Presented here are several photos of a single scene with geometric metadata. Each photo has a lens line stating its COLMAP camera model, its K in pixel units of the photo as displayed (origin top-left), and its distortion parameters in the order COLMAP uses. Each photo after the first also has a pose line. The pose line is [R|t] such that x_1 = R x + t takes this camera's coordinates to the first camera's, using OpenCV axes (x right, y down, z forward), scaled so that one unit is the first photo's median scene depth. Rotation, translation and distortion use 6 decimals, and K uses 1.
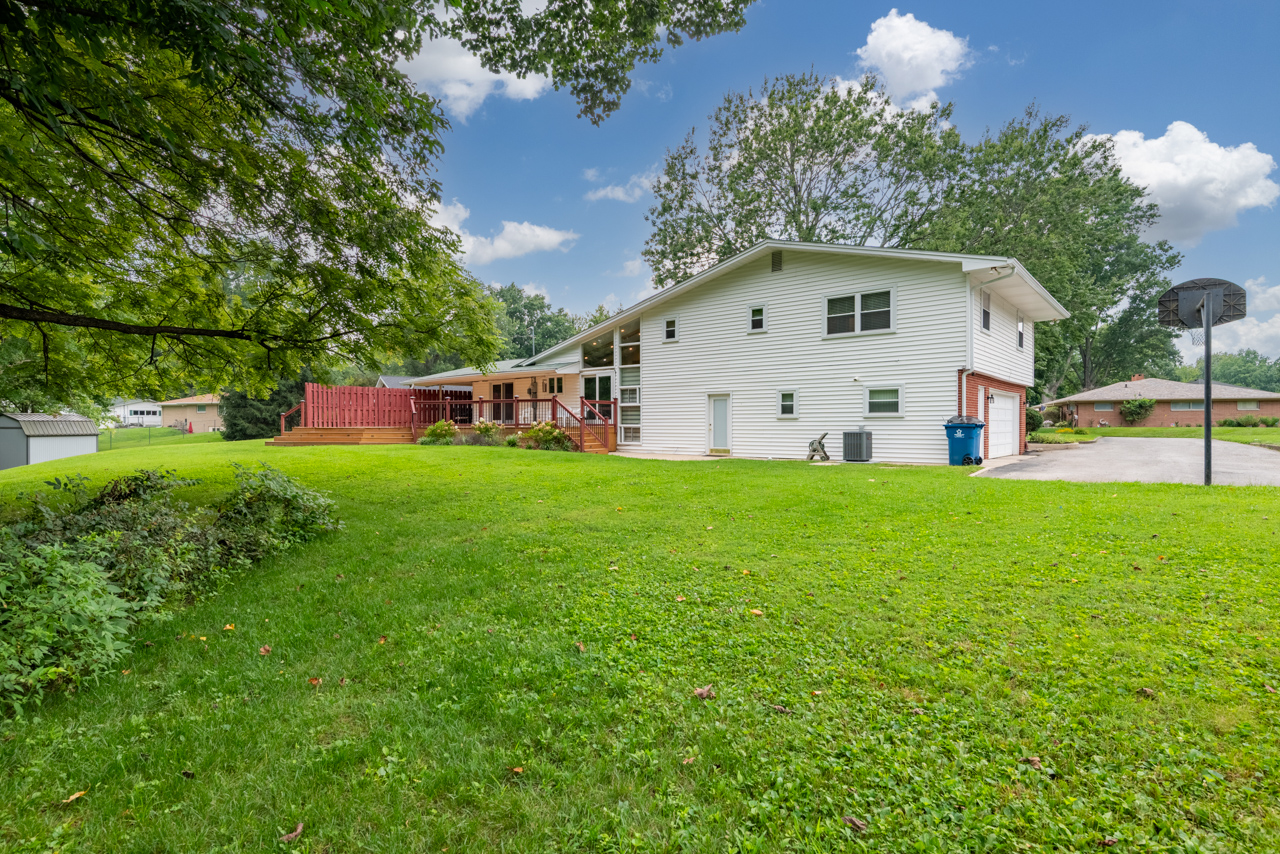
lens RADIAL K [[641.5, 0, 640.0], [0, 641.5, 427.0], [0, 0, 1]] dist [-0.000416, -0.000024]
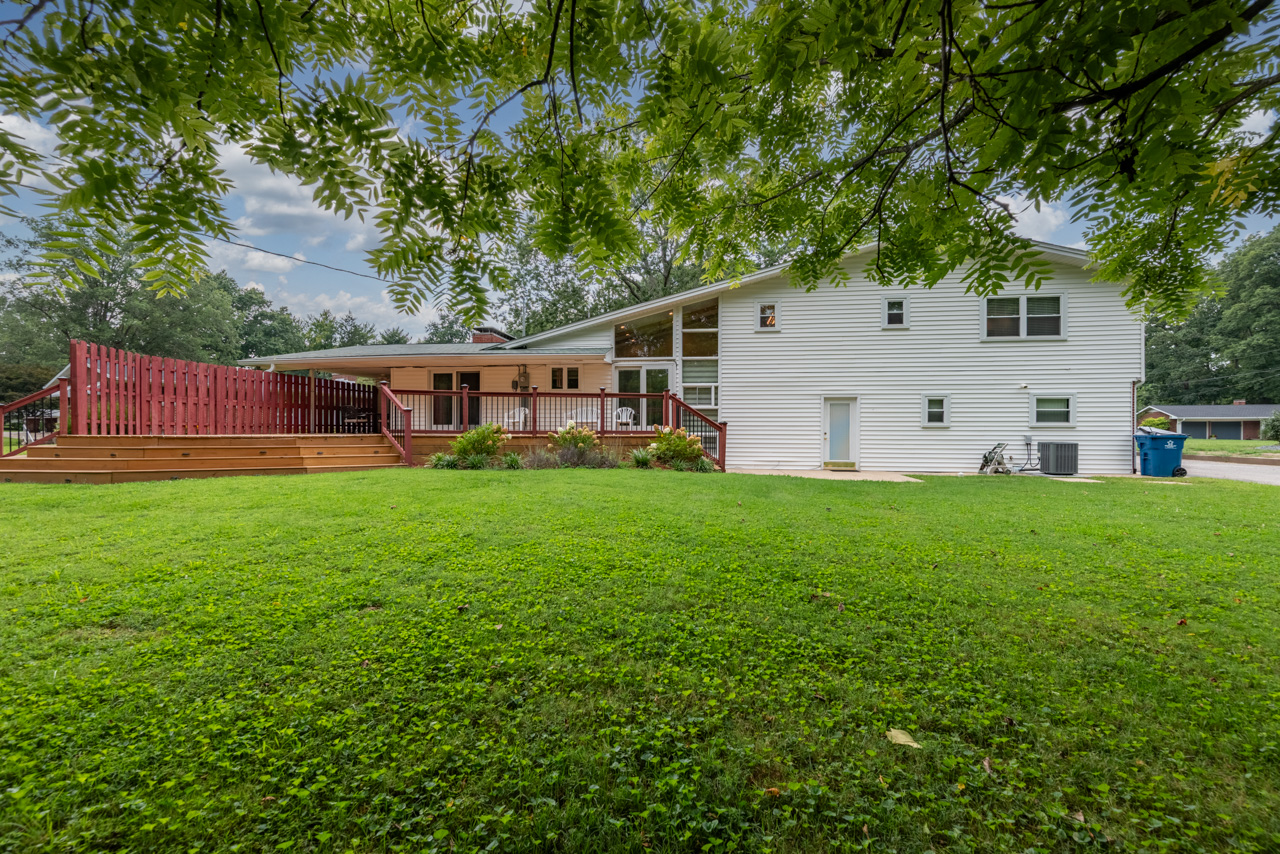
lens RADIAL K [[503.3, 0, 640.0], [0, 503.3, 427.0], [0, 0, 1]] dist [-0.008060, -0.000025]
pose [[0.845220, 0.009713, 0.534330, -0.452544], [-0.003870, 0.999920, -0.012055, -0.003219], [-0.534405, 0.008121, 0.845190, 0.578935]]
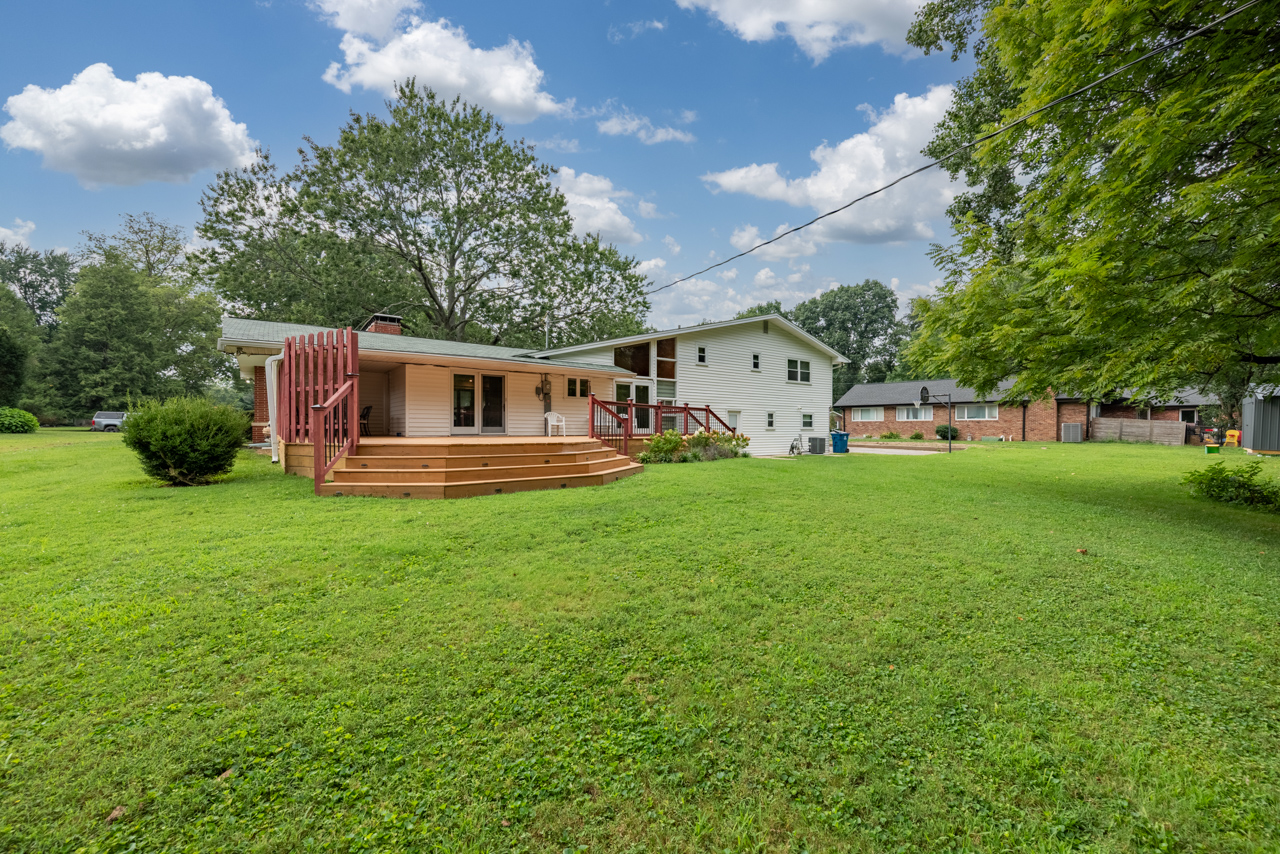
lens RADIAL K [[503.3, 0, 640.0], [0, 503.3, 427.0], [0, 0, 1]] dist [-0.008060, -0.000025]
pose [[0.230221, 0.007487, 0.973110, -0.952823], [-0.001396, 0.999972, -0.007363, -0.009257], [-0.973137, 0.000337, 0.230225, 0.944624]]
